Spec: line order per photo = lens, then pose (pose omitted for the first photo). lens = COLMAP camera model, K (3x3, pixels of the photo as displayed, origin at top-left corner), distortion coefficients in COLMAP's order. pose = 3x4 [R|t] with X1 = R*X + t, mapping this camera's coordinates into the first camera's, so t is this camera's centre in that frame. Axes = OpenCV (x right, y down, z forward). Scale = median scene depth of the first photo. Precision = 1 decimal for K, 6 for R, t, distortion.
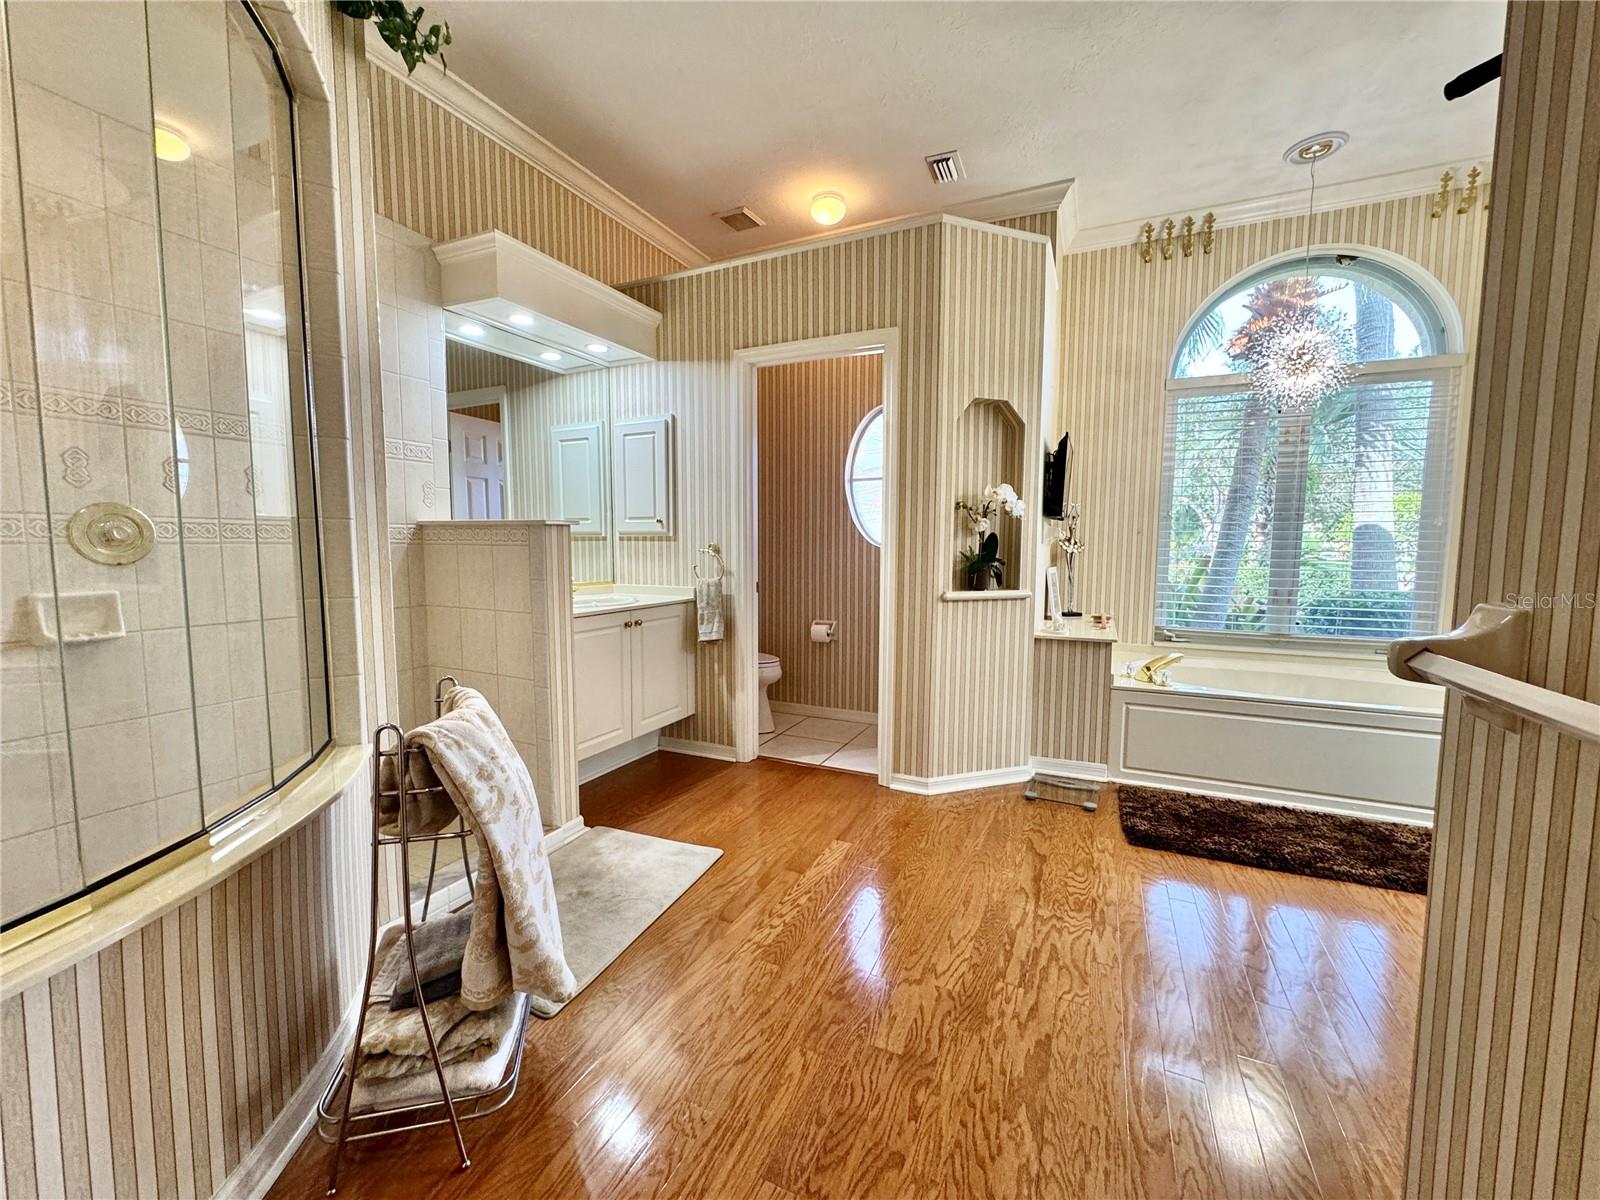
lens RADIAL K [[643.4, 0, 801.2], [0, 643.4, 599.2], [0, 0, 1]] dist [-0.000580, -0.000060]
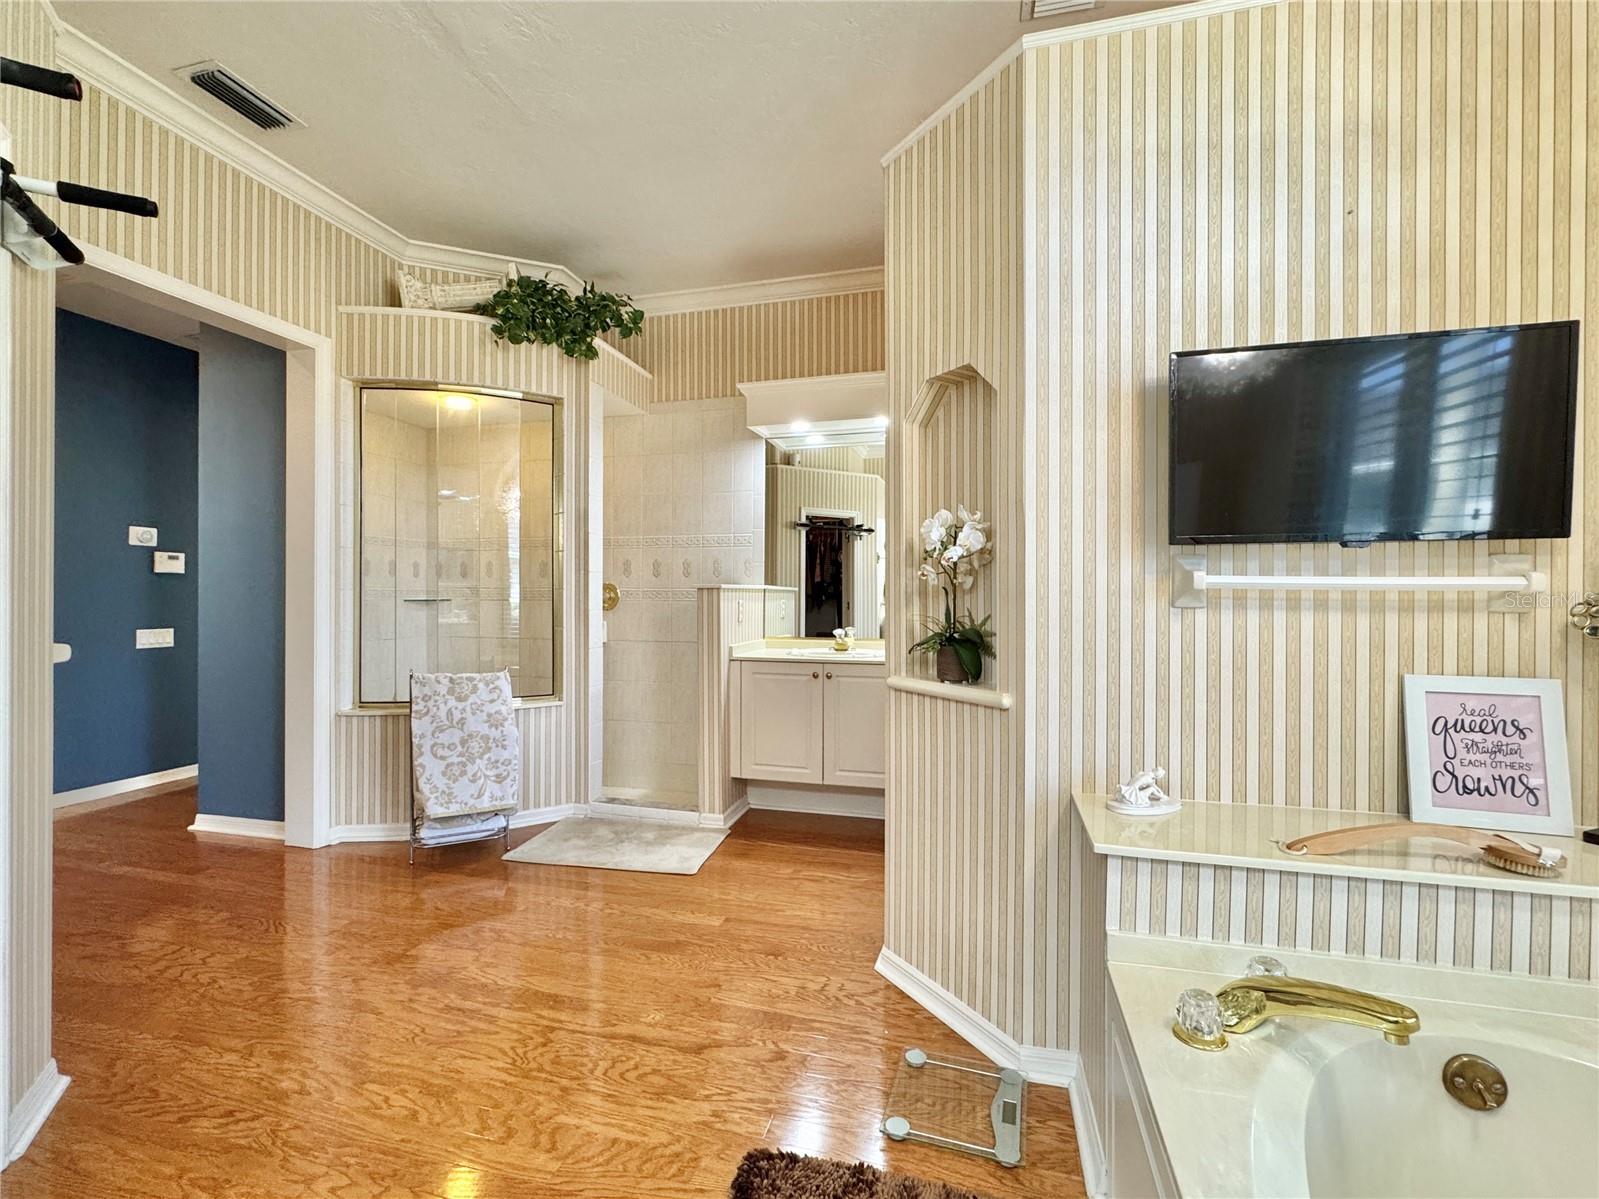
lens RADIAL K [[717.2, 0, 799.5], [0, 717.2, 599.5], [0, 0, 1]] dist [-0.000245, 0.000052]
pose [[0.170136, 0.002084, -0.985418, 0.848953], [-0.091011, 0.995757, -0.013607, -0.064210], [0.981209, 0.091999, 0.169604, 0.682158]]
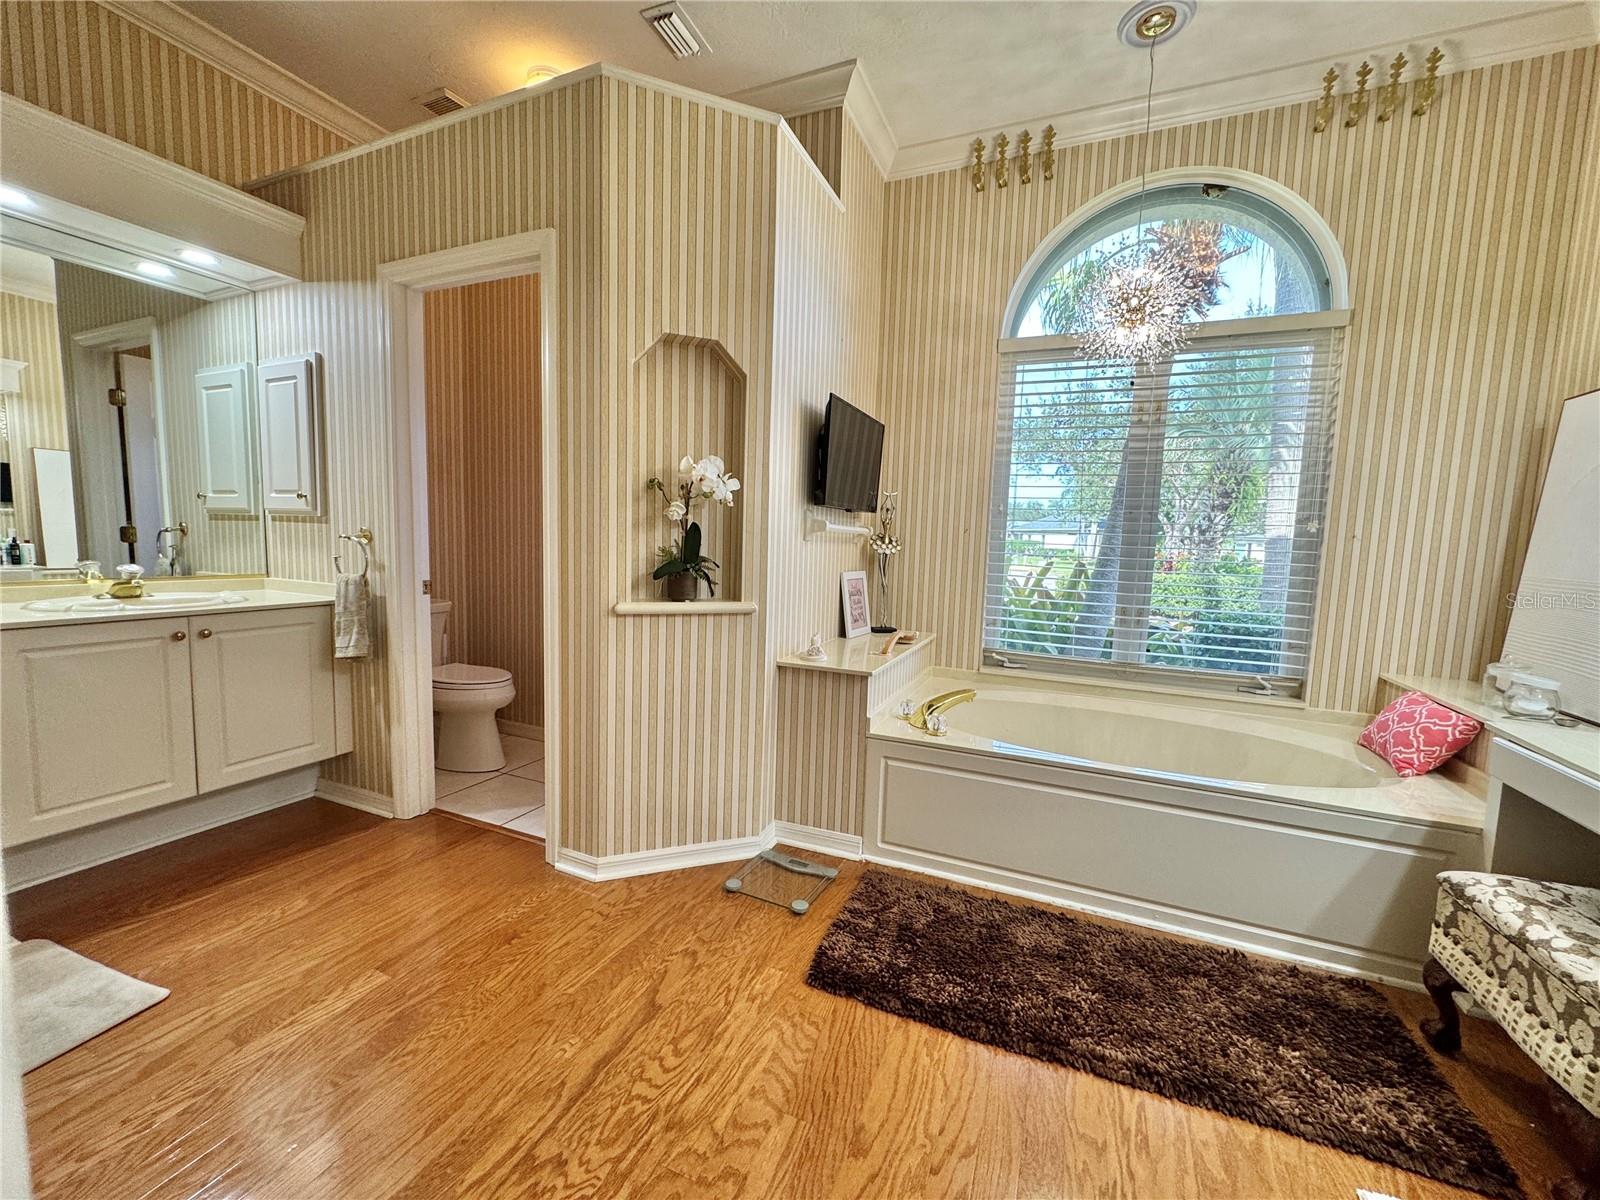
lens RADIAL K [[640.4, 0, 800.0], [0, 640.4, 600.0], [0, 0, 1]] dist [-0.002829, -0.000637]
pose [[0.999265, 0.027255, 0.026955, 0.362596], [-0.027532, 0.999572, 0.009929, -0.024292], [-0.026673, -0.010664, 0.999587, 0.248481]]
